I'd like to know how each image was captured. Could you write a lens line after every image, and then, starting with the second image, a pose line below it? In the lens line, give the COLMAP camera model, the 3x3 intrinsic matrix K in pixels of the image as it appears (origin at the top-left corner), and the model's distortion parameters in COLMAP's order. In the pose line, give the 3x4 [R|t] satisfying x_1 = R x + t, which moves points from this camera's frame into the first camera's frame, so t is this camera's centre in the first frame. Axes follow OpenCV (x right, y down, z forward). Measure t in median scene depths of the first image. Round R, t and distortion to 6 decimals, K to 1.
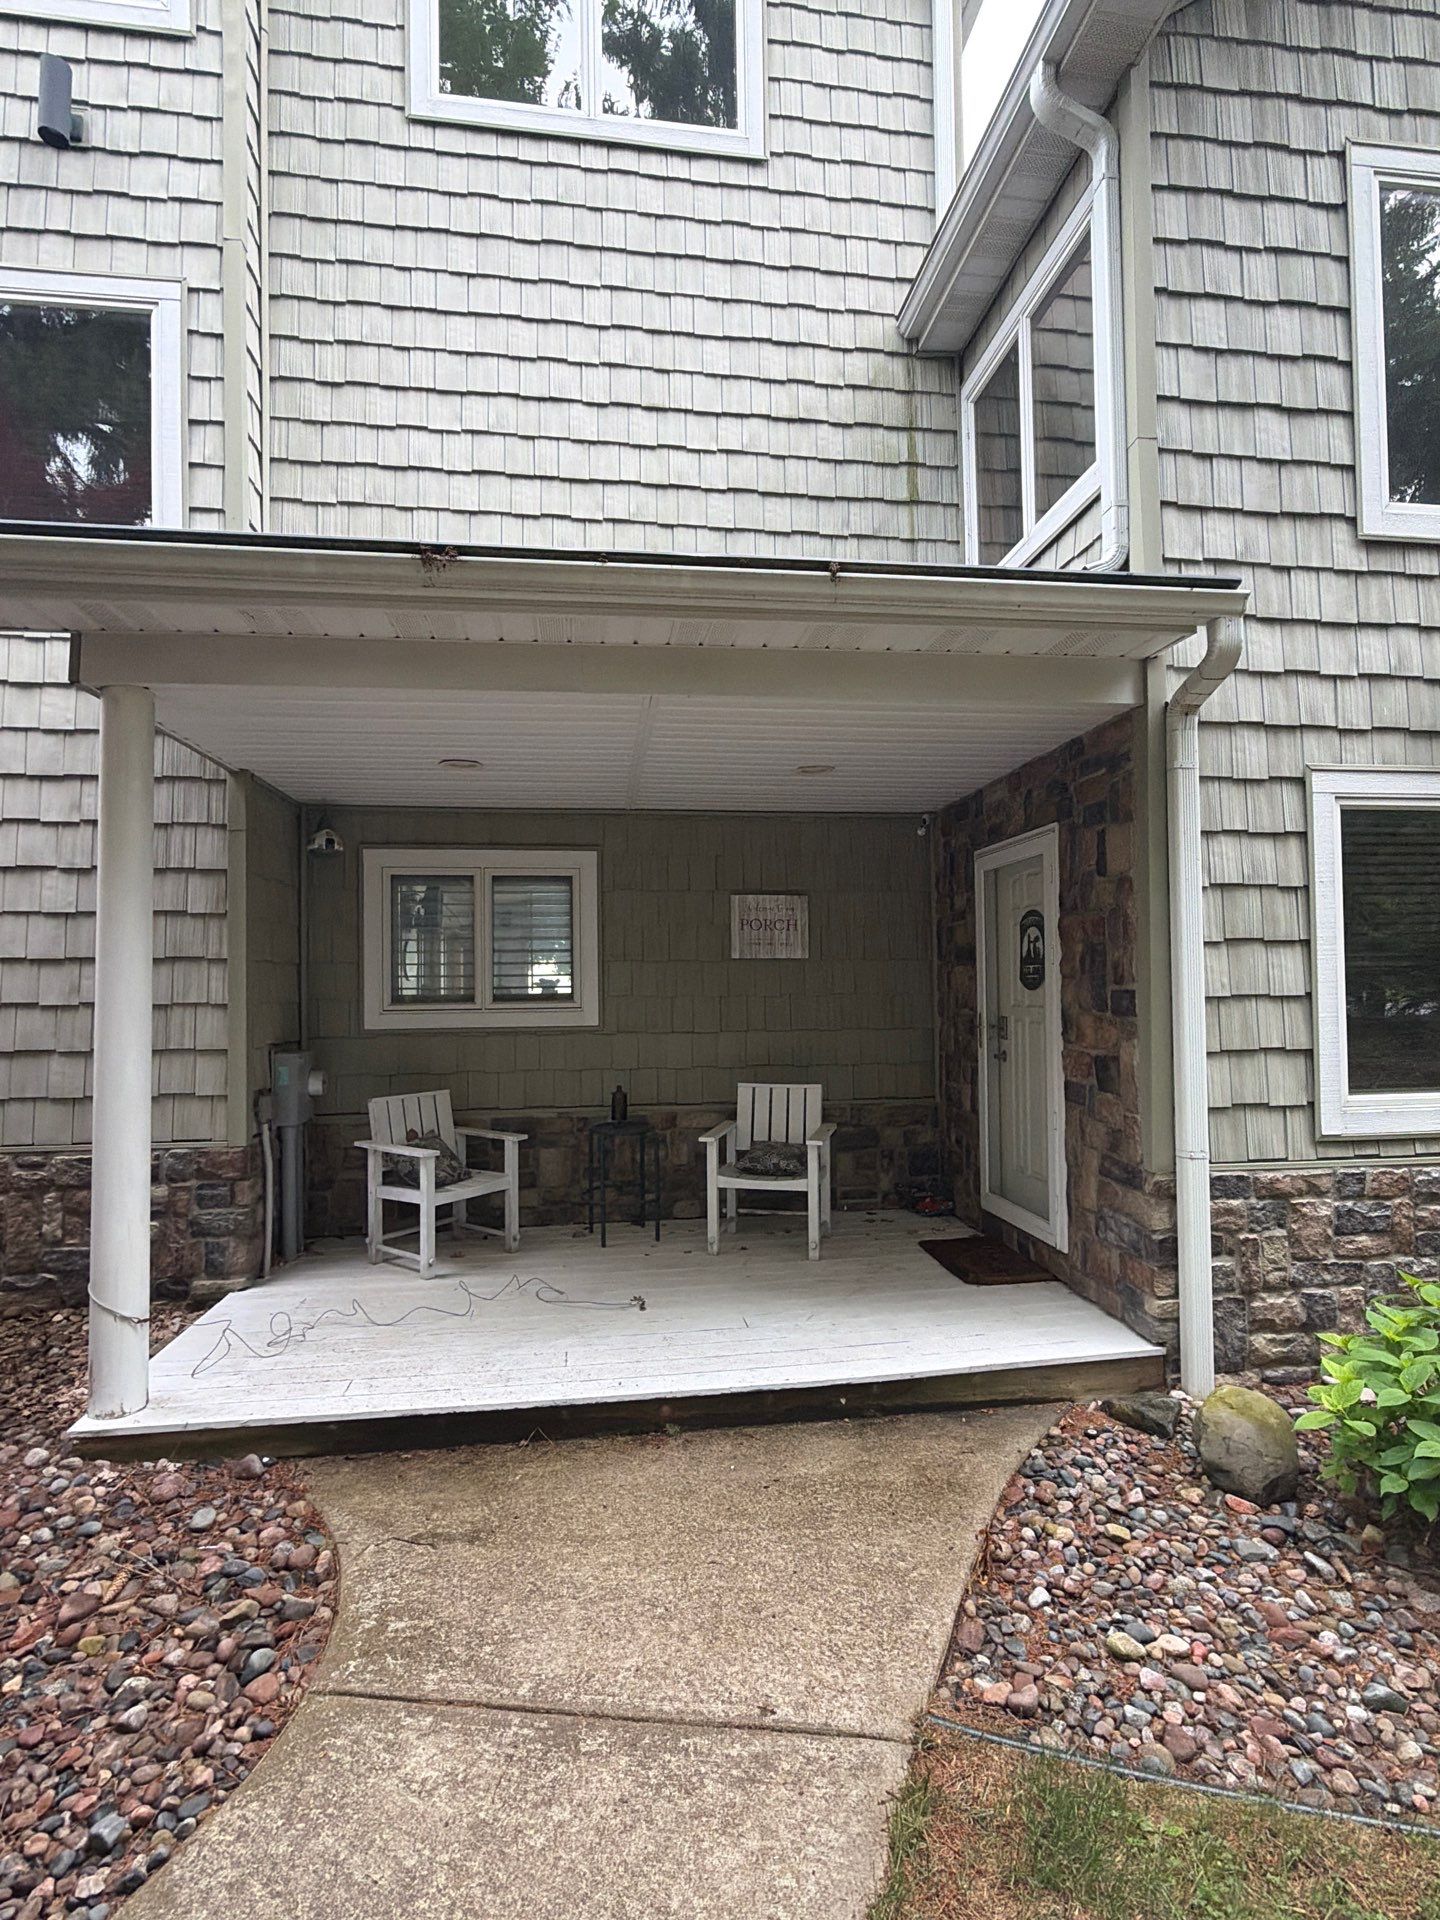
lens RADIAL K [[939.8, 0, 721.0], [0, 939.8, 961.4], [0, 0, 1]] dist [0.001656, -0.000284]
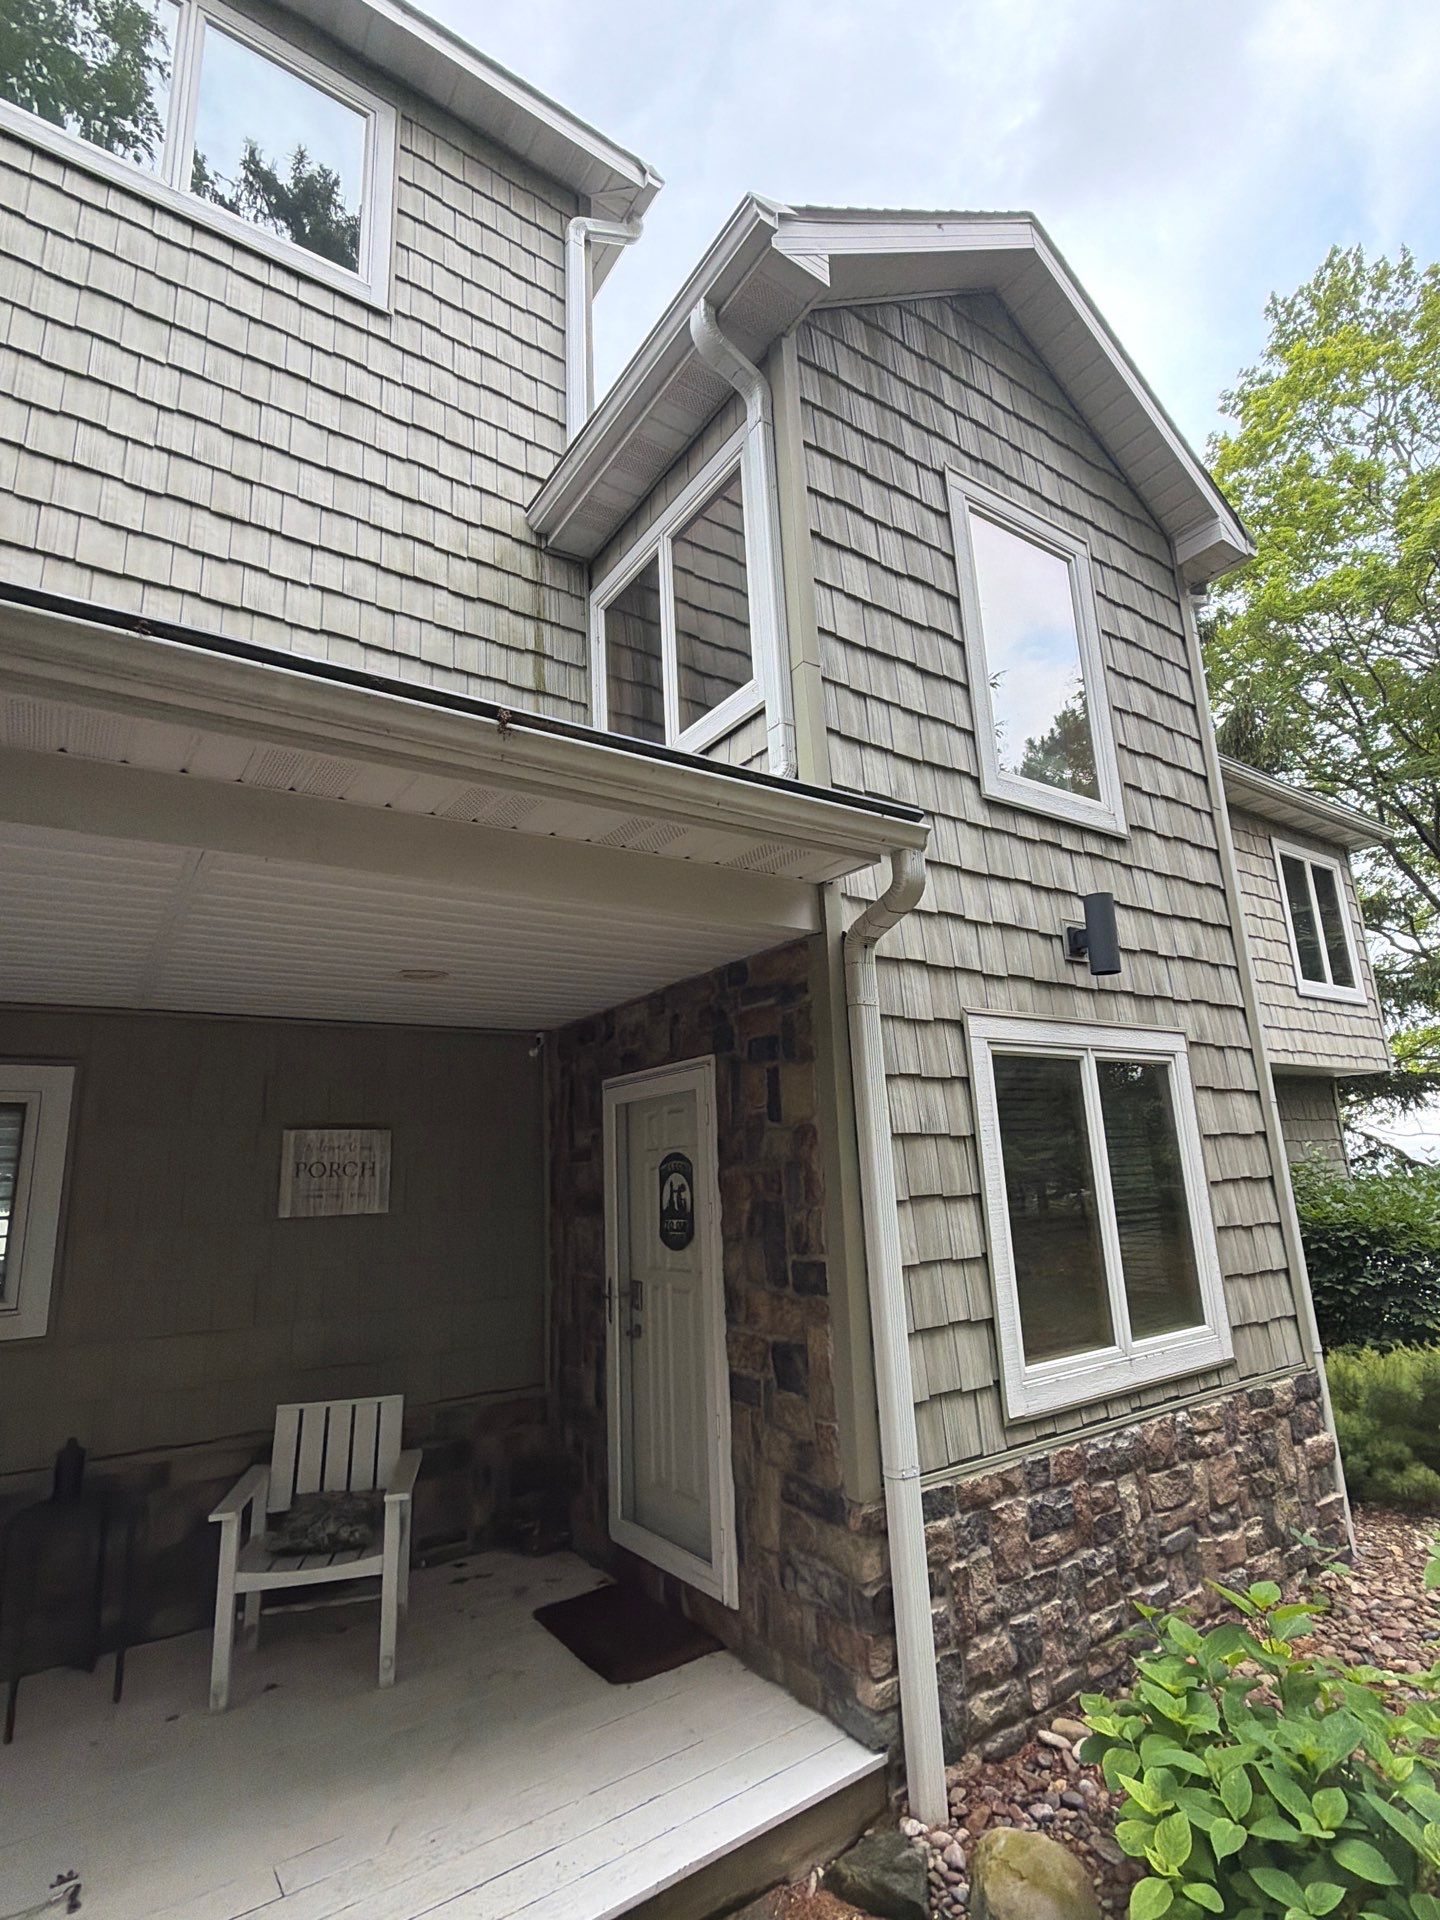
lens RADIAL K [[939.8, 0, 719.9], [0, 939.8, 963.1], [0, 0, 1]] dist [0.001656, -0.000284]
pose [[0.891799, 0.075614, 0.446069, -0.035186], [0.021158, 0.977887, -0.208062, -0.055795], [-0.451938, 0.194987, 0.870478, 0.251373]]
